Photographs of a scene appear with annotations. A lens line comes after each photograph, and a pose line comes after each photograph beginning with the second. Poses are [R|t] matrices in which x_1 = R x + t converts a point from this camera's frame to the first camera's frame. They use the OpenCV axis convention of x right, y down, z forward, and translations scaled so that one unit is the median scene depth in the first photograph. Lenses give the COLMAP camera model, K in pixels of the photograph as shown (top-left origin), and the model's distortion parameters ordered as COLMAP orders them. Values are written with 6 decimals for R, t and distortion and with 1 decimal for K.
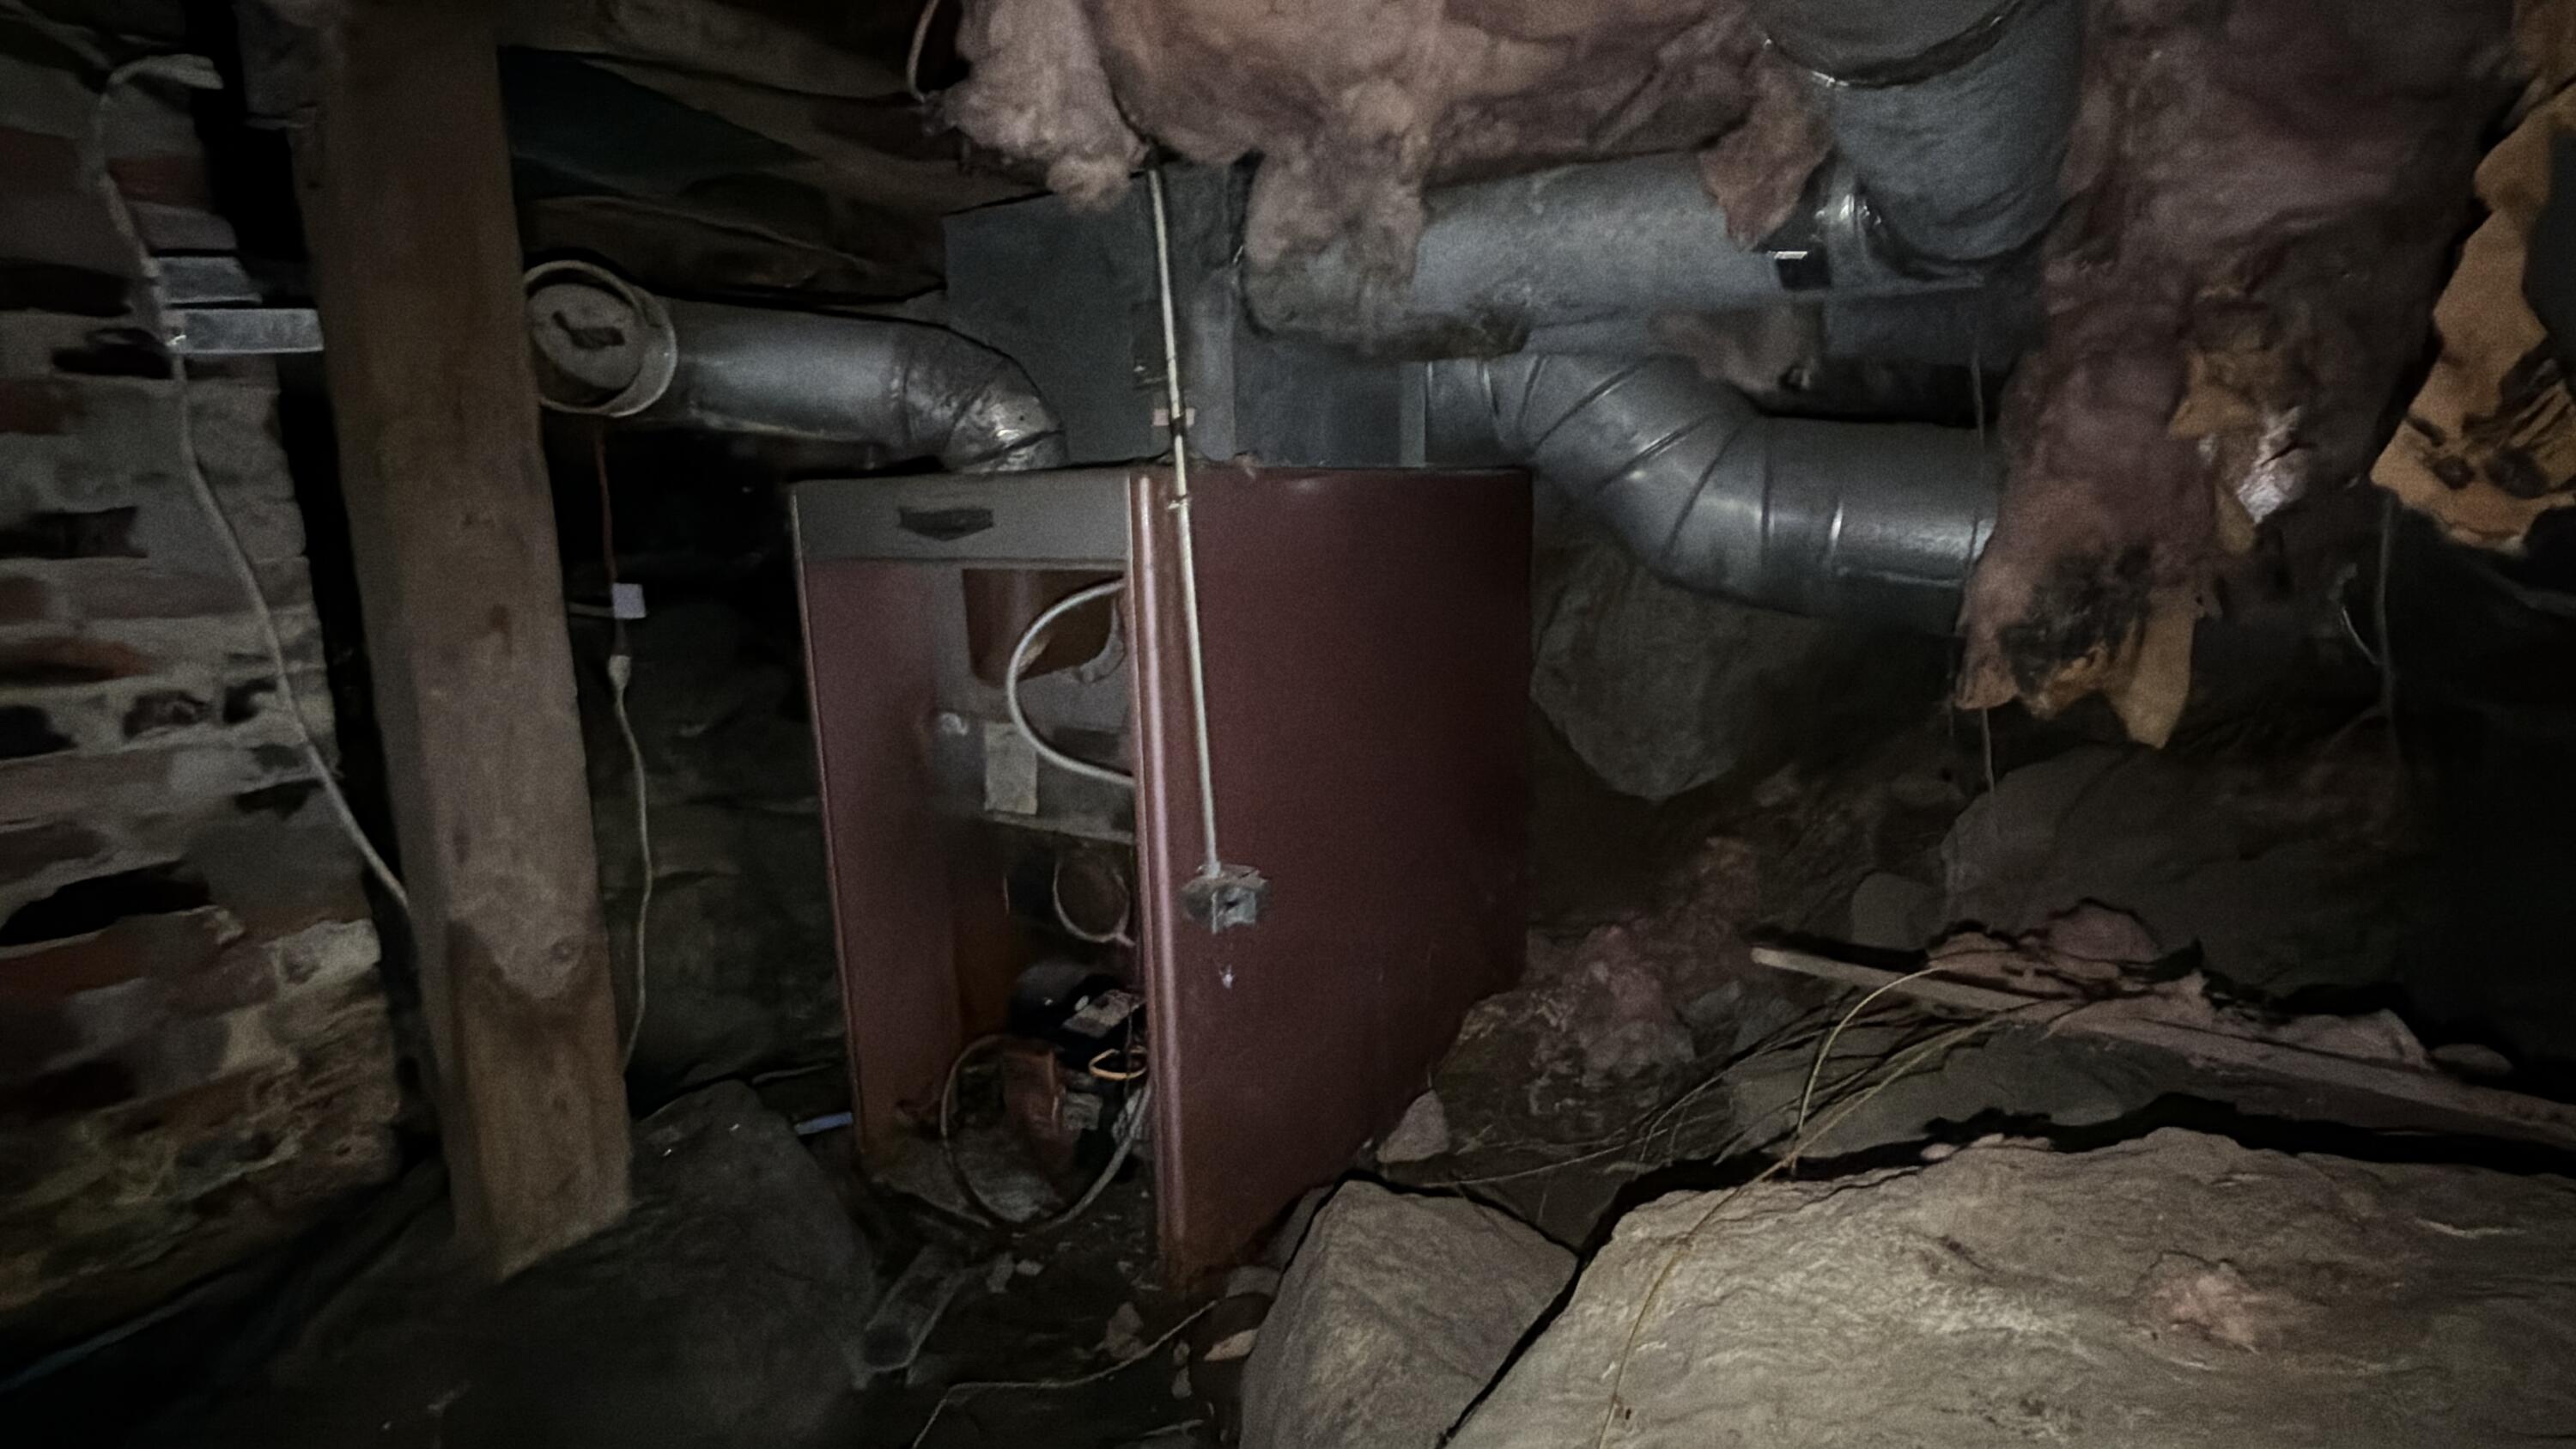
lens RADIAL K [[1176.4, 0, 1297.9], [0, 1176.4, 724.5], [0, 0, 1]] dist [-0.001188, 0.000211]
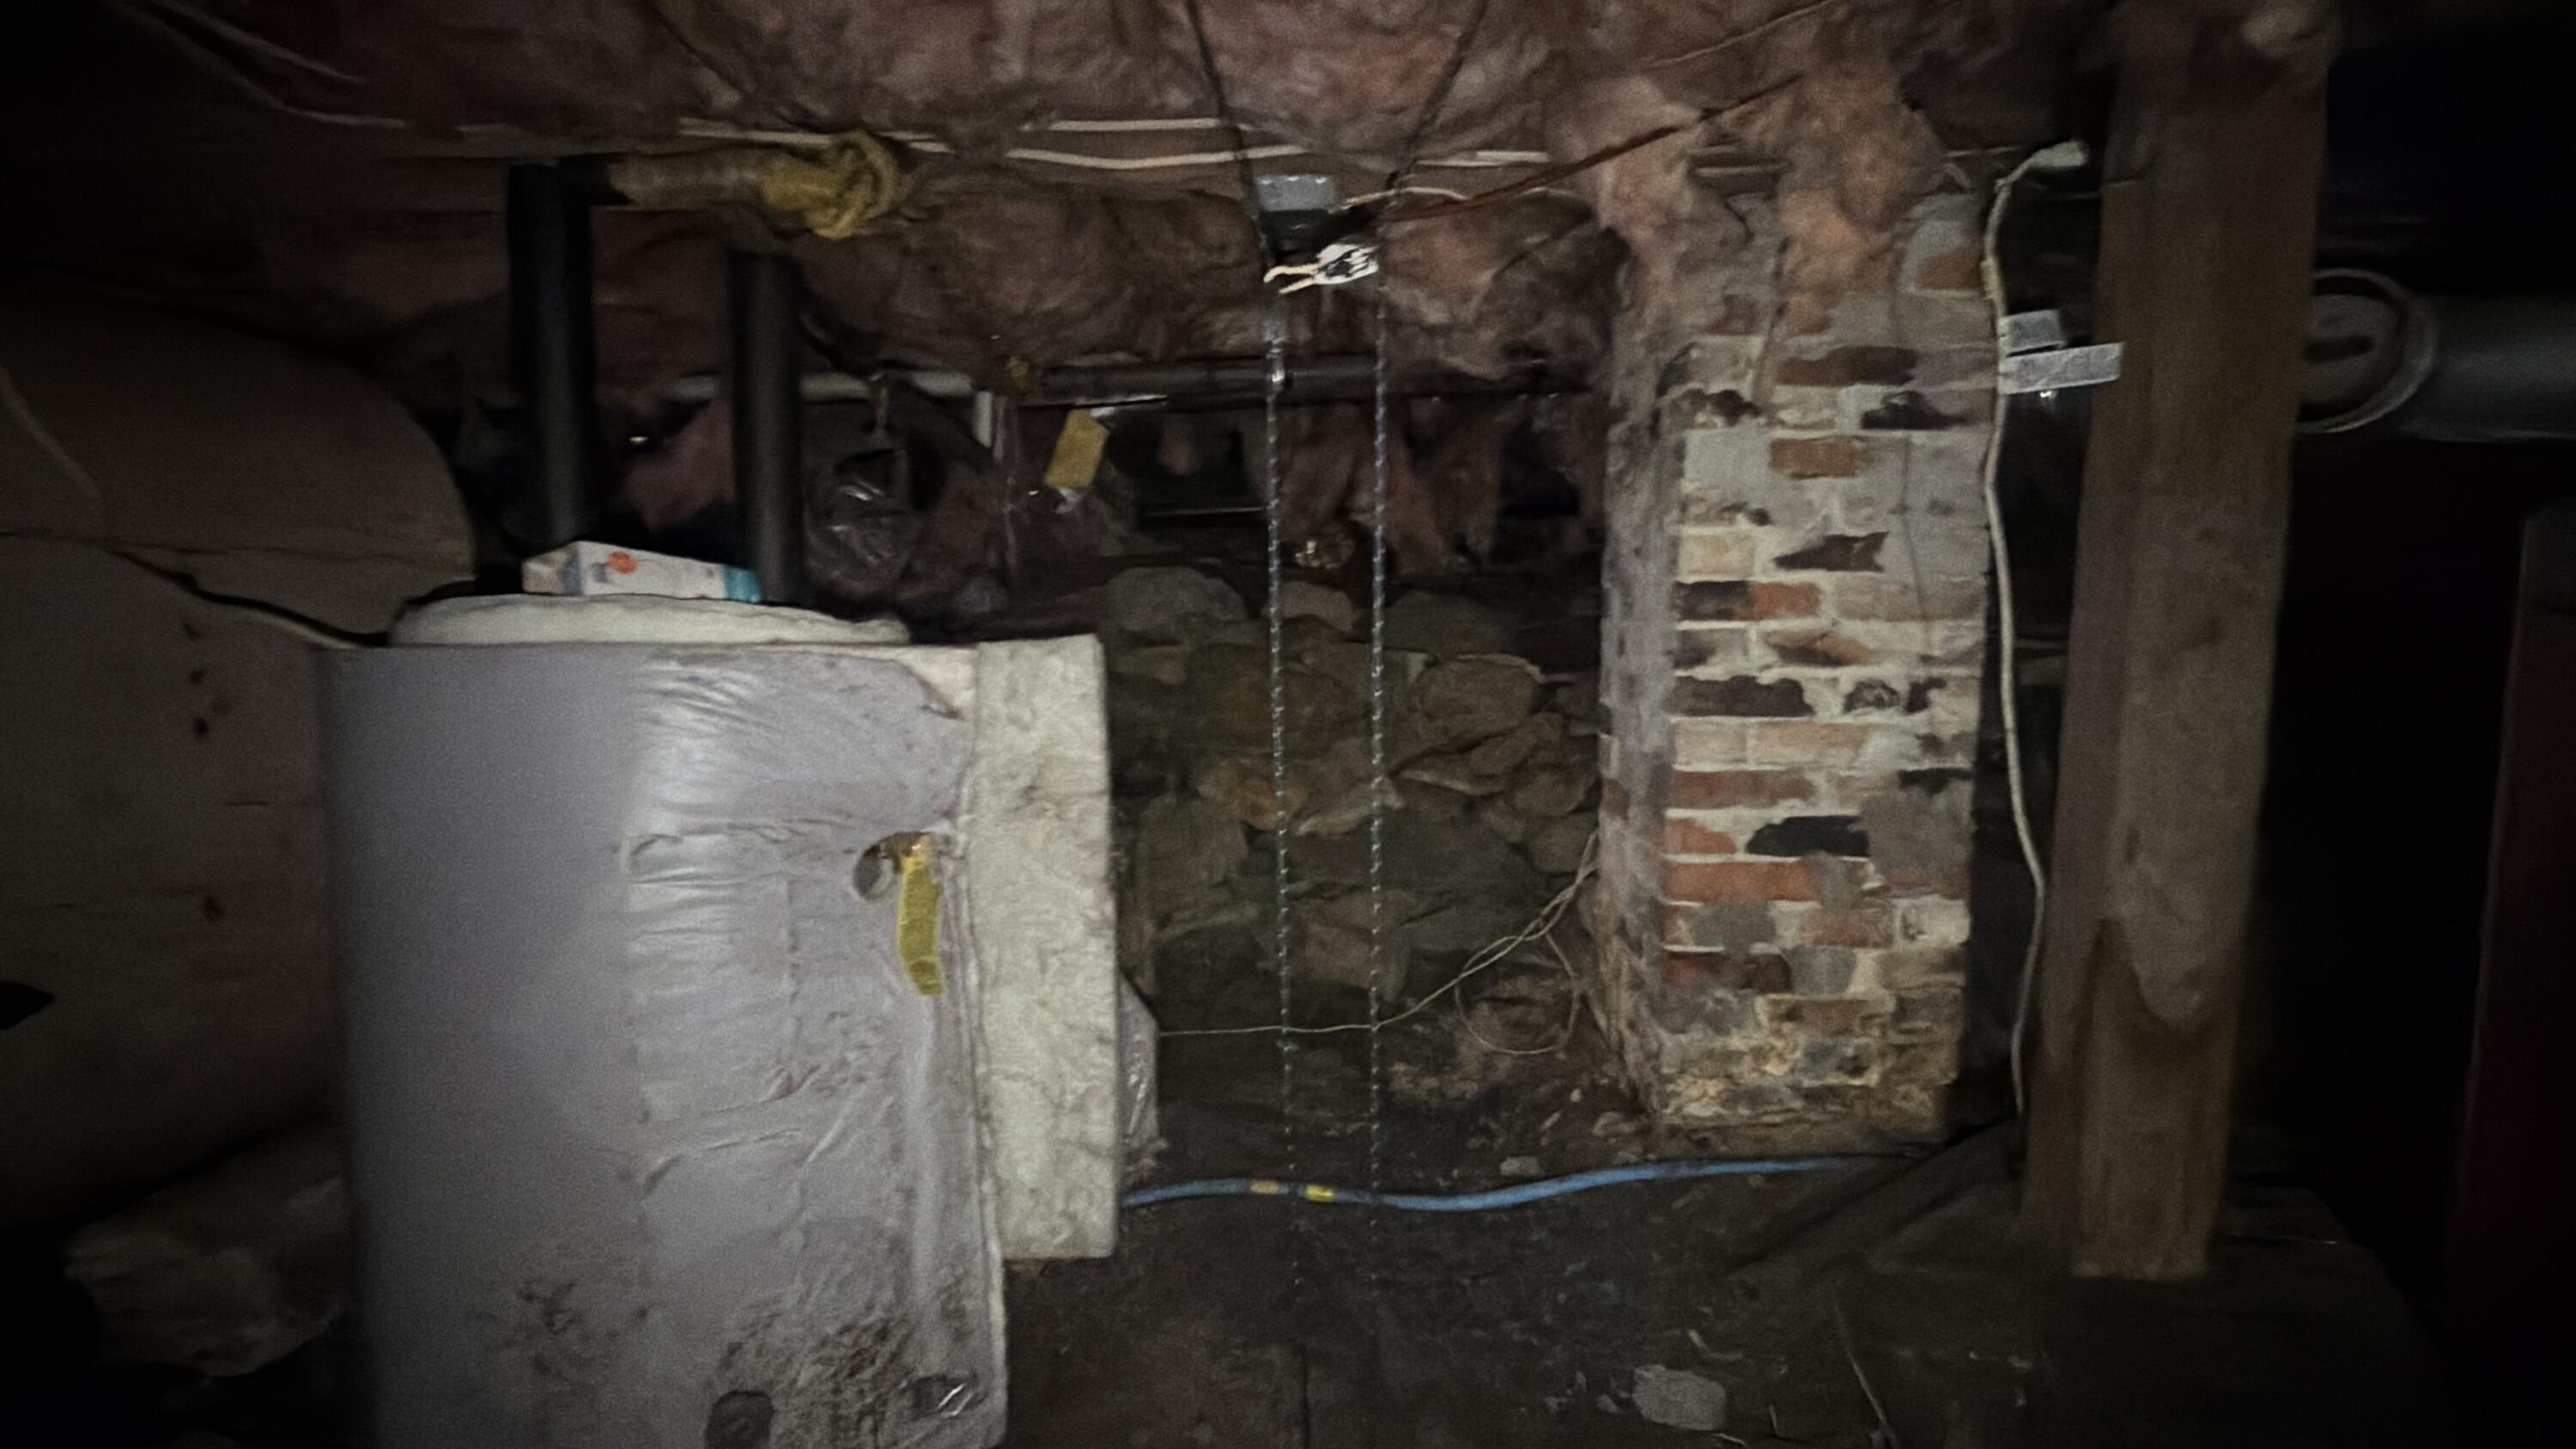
lens RADIAL K [[1176.4, 0, 1293.0], [0, 1176.4, 724.9], [0, 0, 1]] dist [-0.001188, 0.000211]
pose [[0.520325, 0.109044, -0.846978, -0.209343], [-0.169460, 0.985275, 0.022744, 0.088275], [0.836986, 0.131695, 0.531142, -0.158416]]
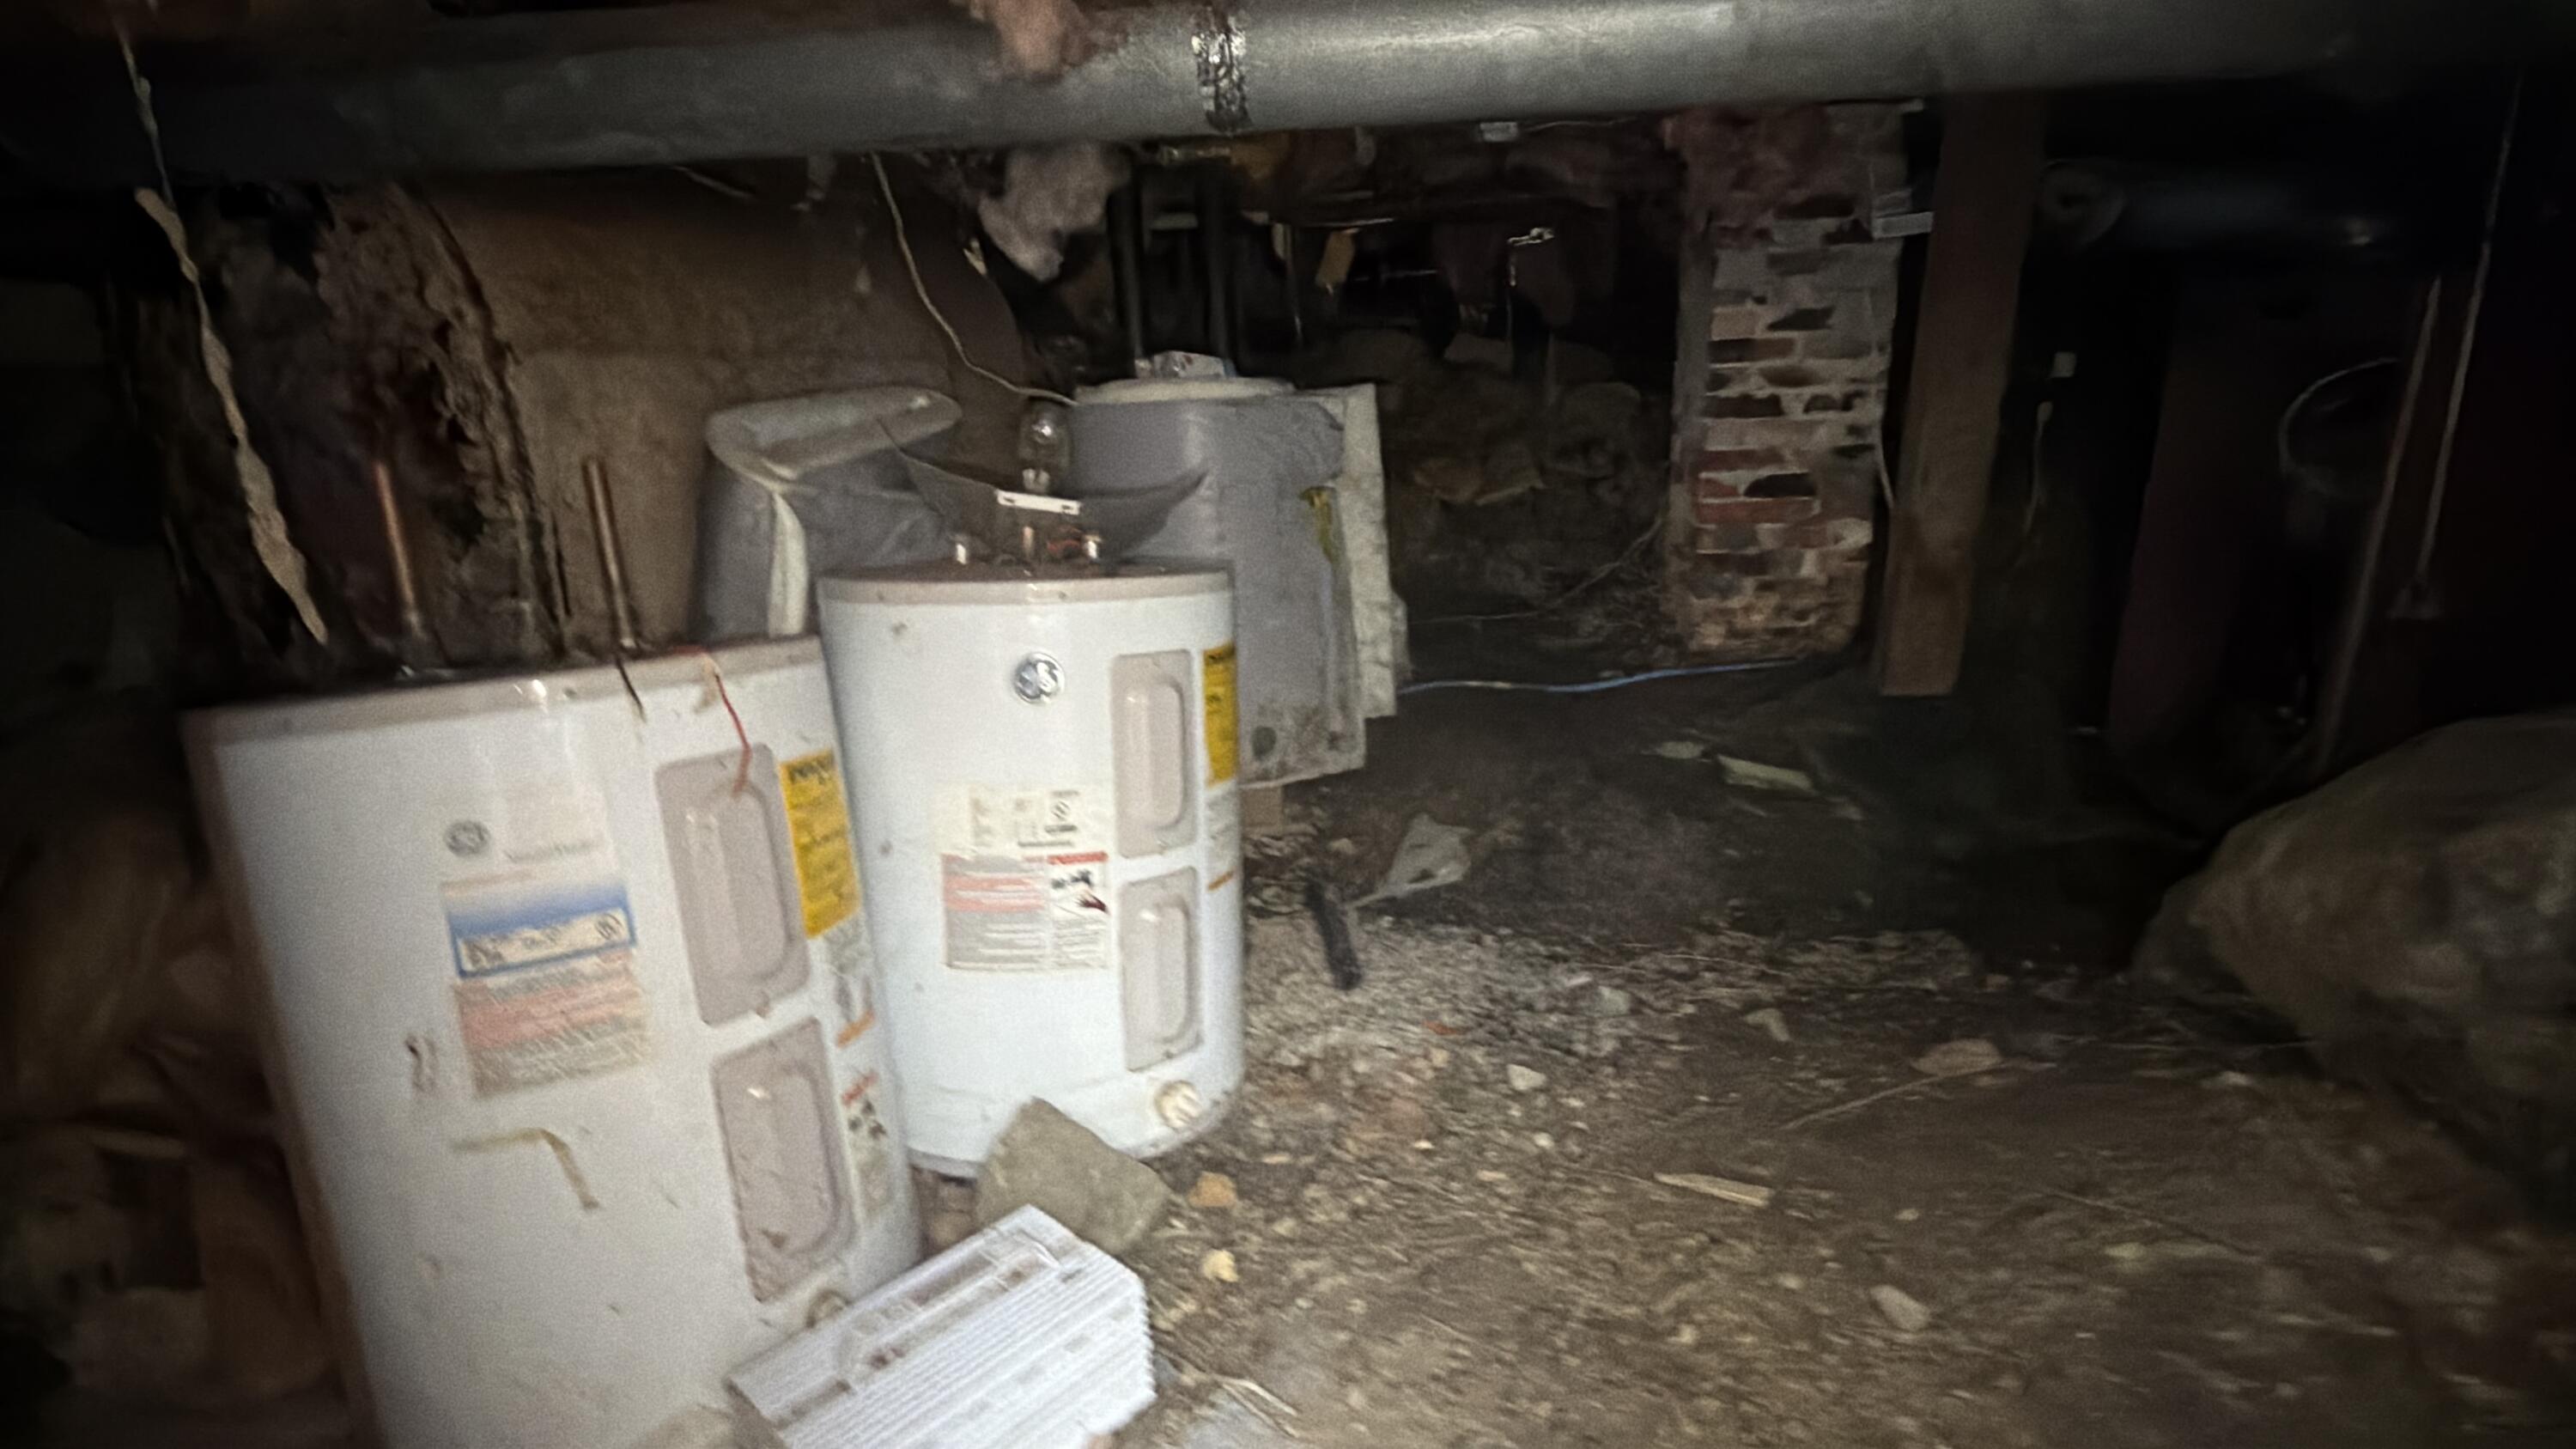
lens RADIAL K [[1176.4, 0, 1294.2], [0, 1176.4, 725.9], [0, 0, 1]] dist [-0.001188, 0.000211]
pose [[0.440579, 0.291102, -0.849205, 0.603474], [-0.136493, 0.956688, 0.257132, 0.125861], [0.887277, 0.002624, 0.461230, -0.828020]]
